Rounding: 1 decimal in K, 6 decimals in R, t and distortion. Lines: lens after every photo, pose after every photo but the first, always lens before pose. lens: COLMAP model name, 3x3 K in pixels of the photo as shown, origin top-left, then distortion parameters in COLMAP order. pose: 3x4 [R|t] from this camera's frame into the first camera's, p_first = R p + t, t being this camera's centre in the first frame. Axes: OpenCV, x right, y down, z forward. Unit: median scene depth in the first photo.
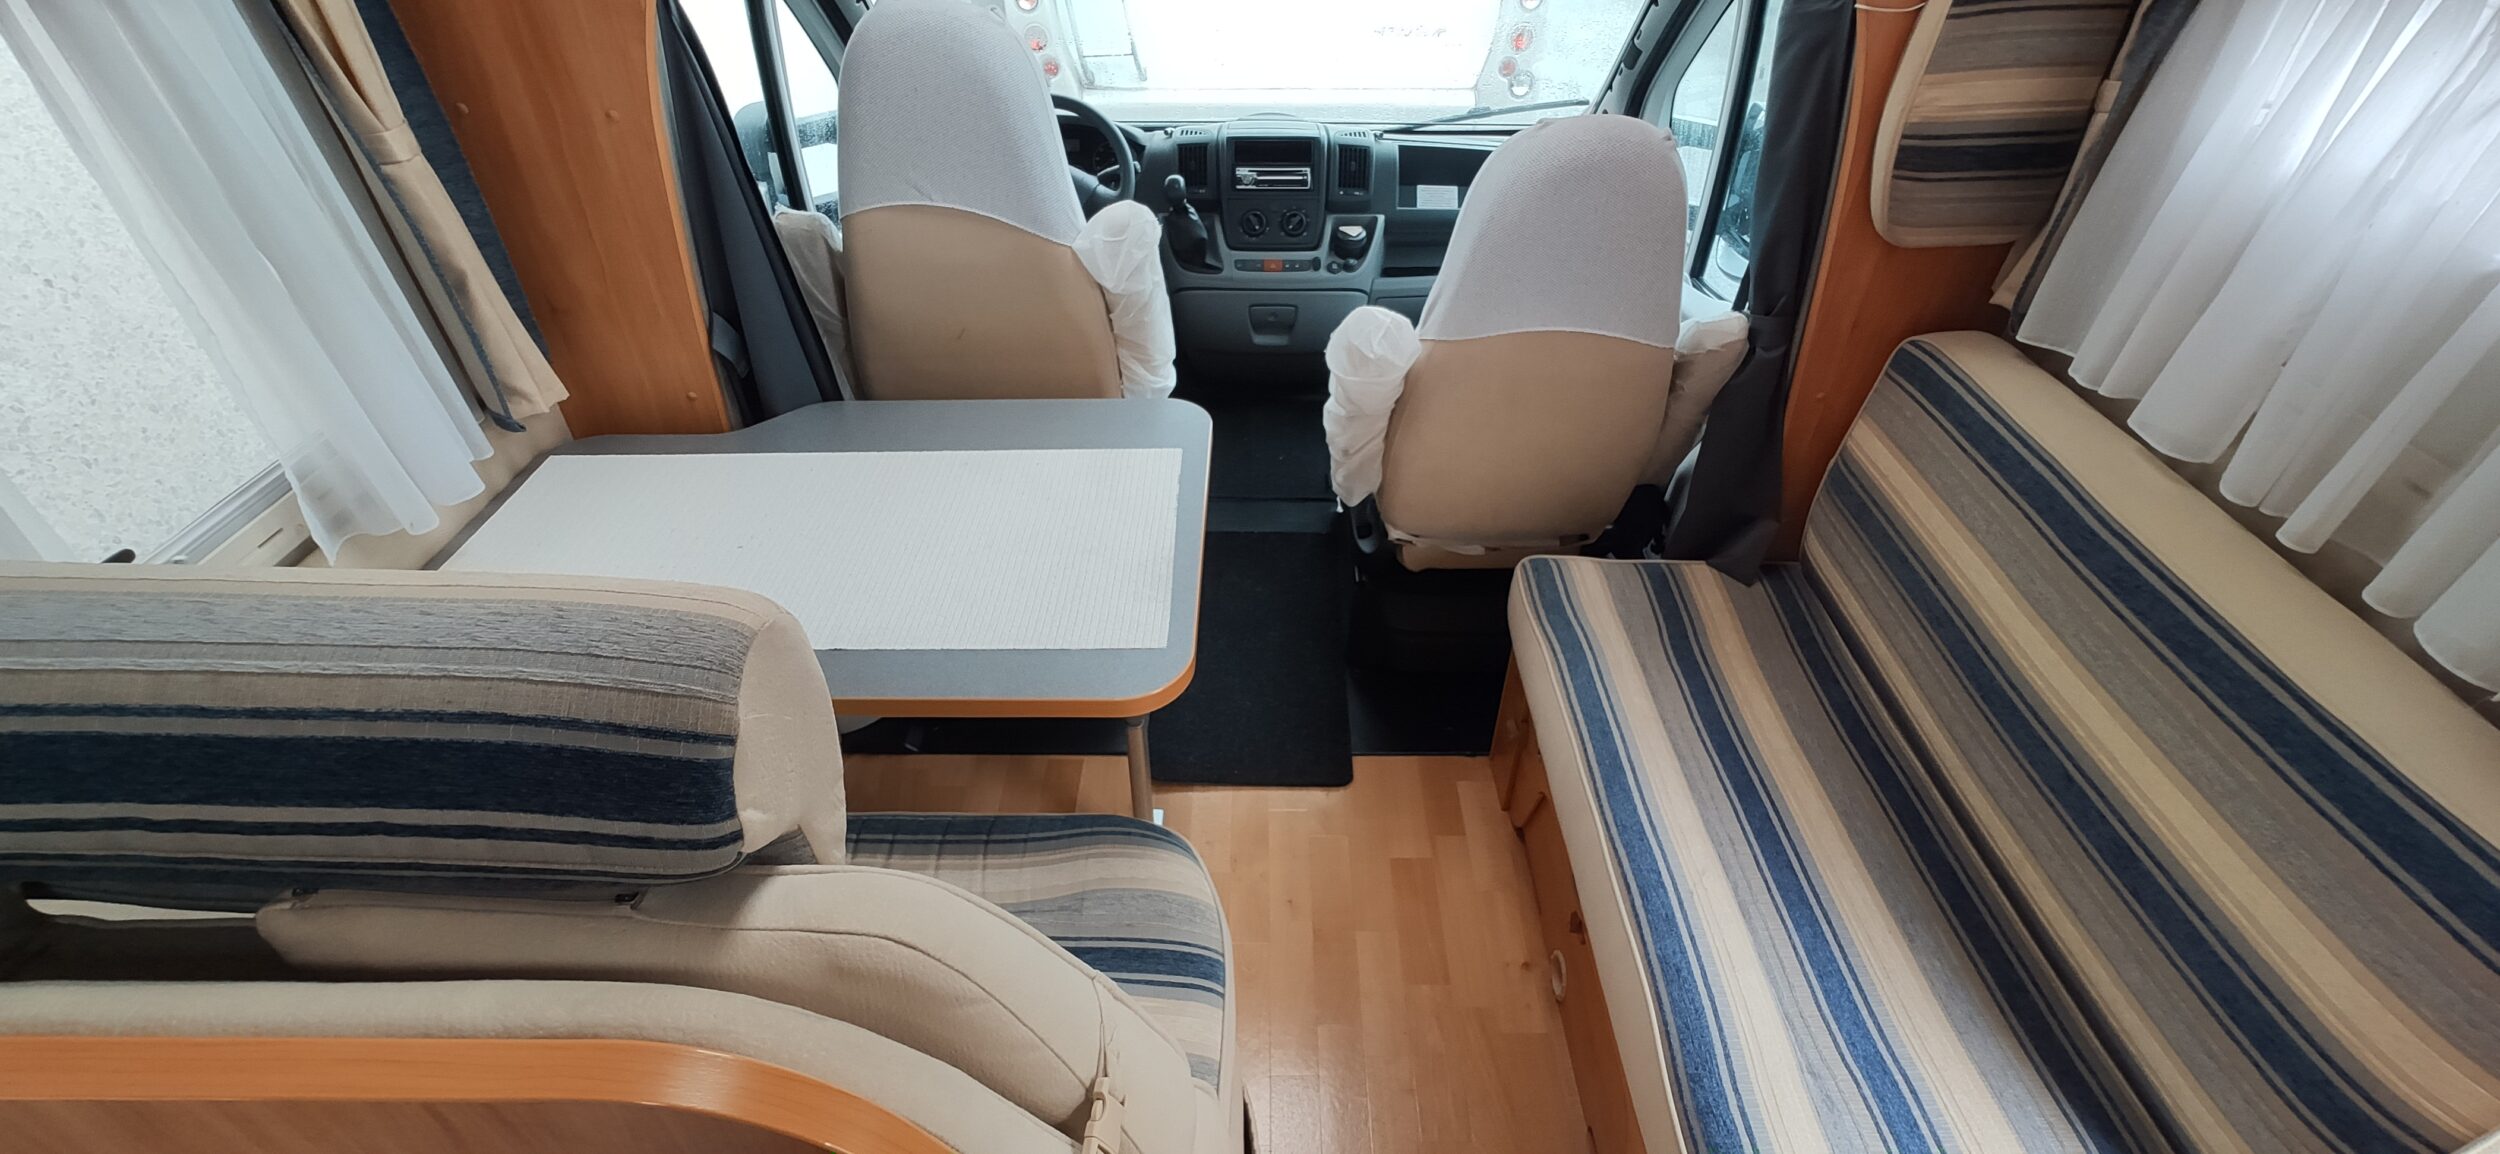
lens RADIAL K [[1082.7, 0, 1258.1], [0, 1082.7, 590.4], [0, 0, 1]] dist [-0.041660, 0.028459]
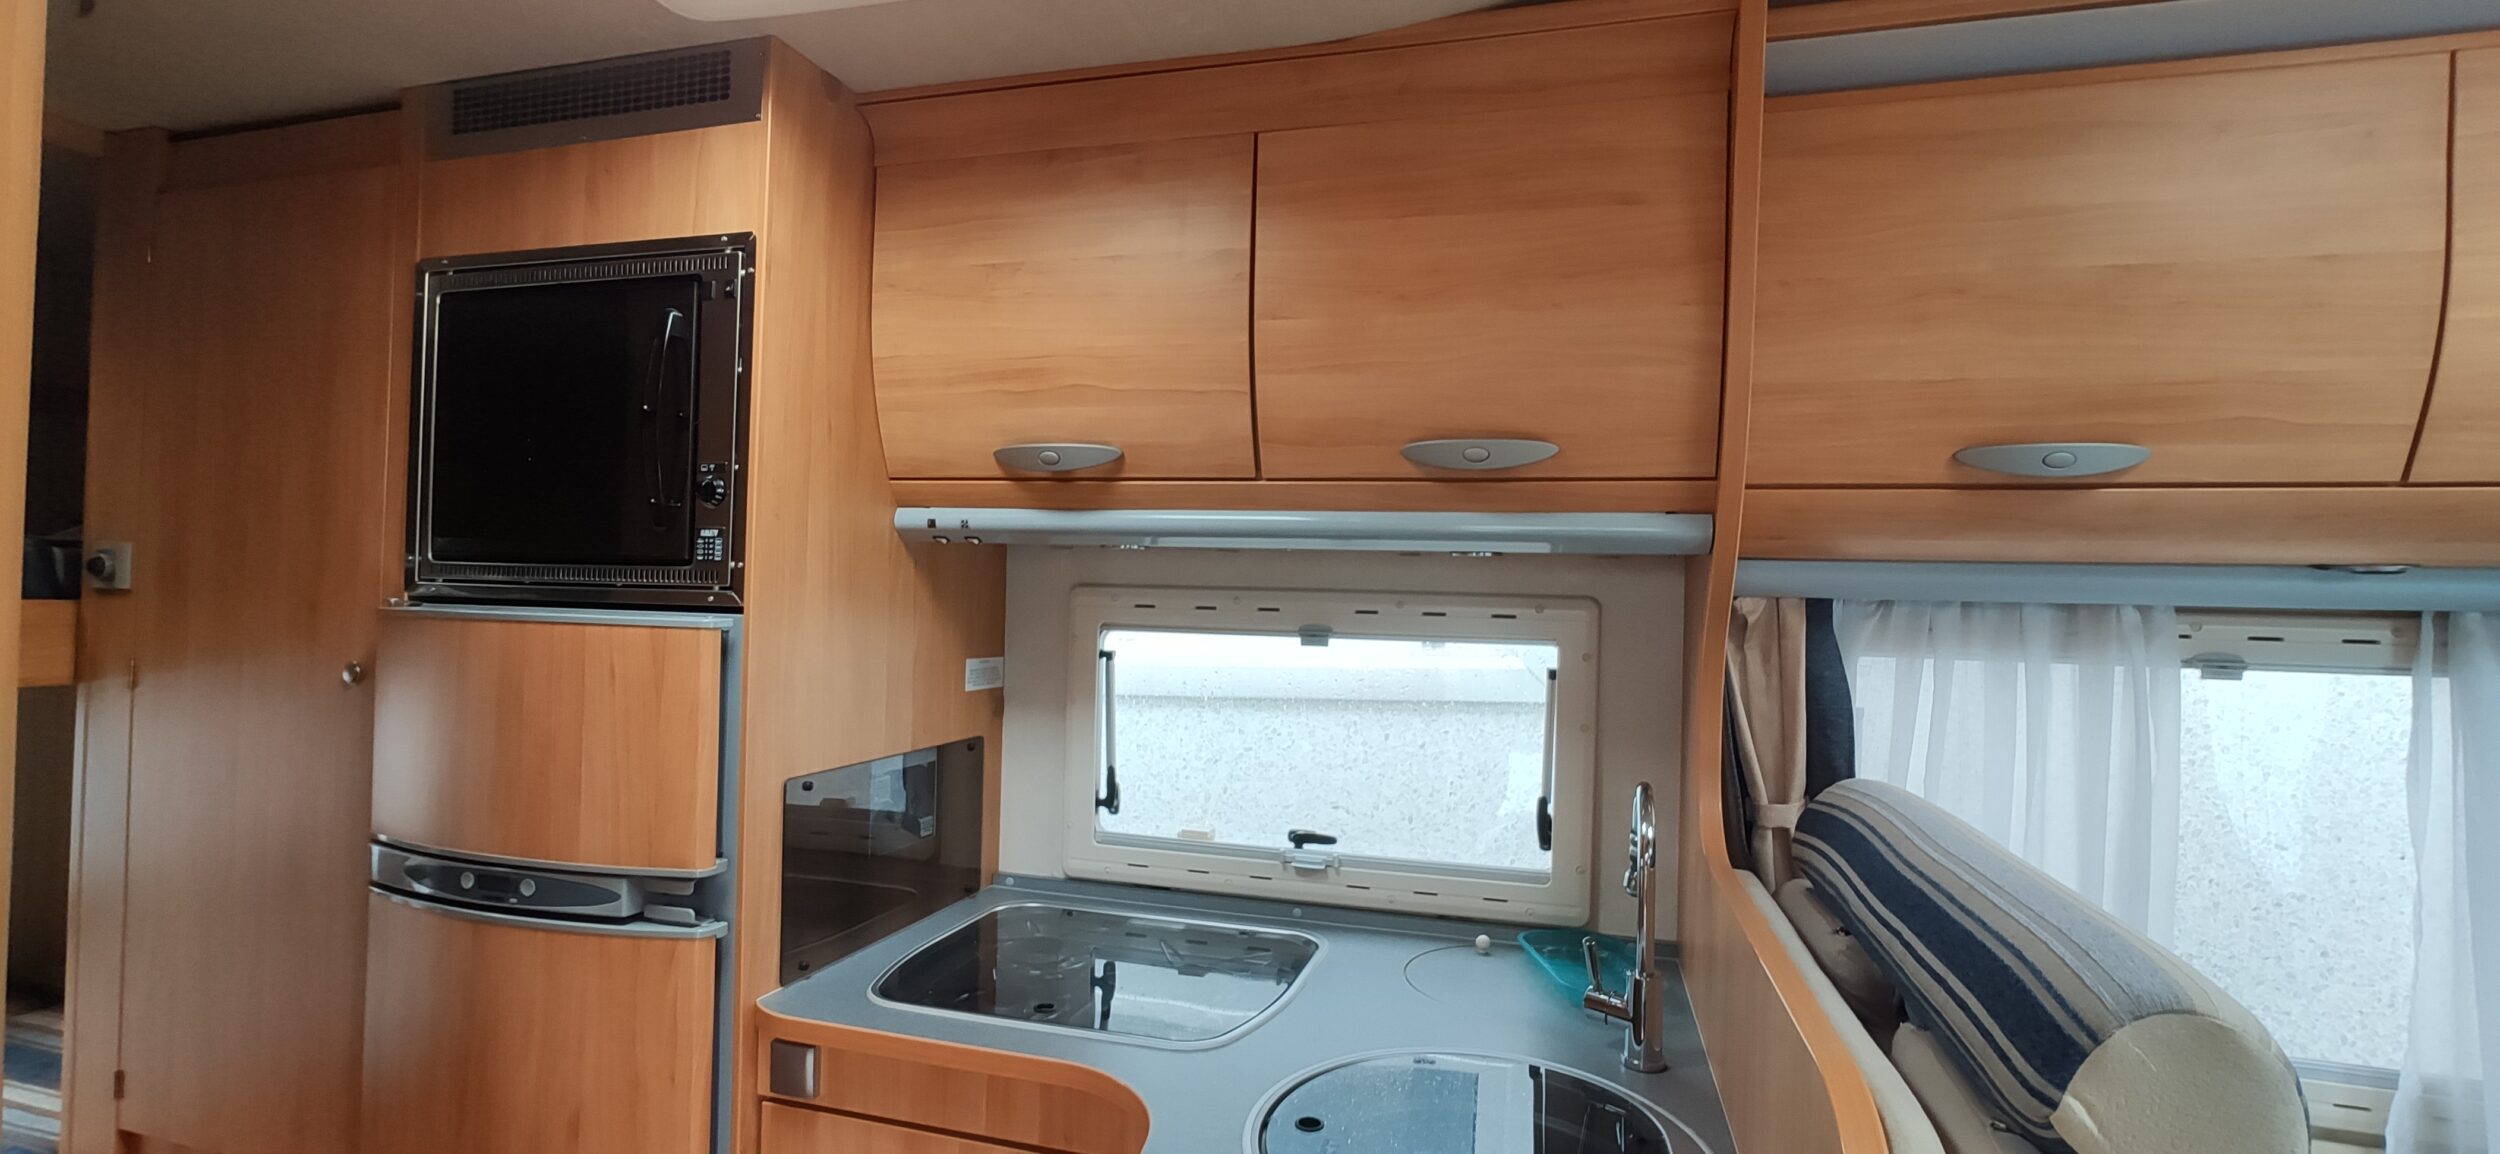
lens RADIAL K [[1083.5, 0, 1260.8], [0, 1083.5, 580.9], [0, 0, 1]] dist [-0.034002, 0.018629]
pose [[-0.269175, -0.024601, -0.962777, 0.205190], [-0.619633, 0.769722, 0.153570, 0.027512], [0.737292, 0.637905, -0.222433, 0.035679]]
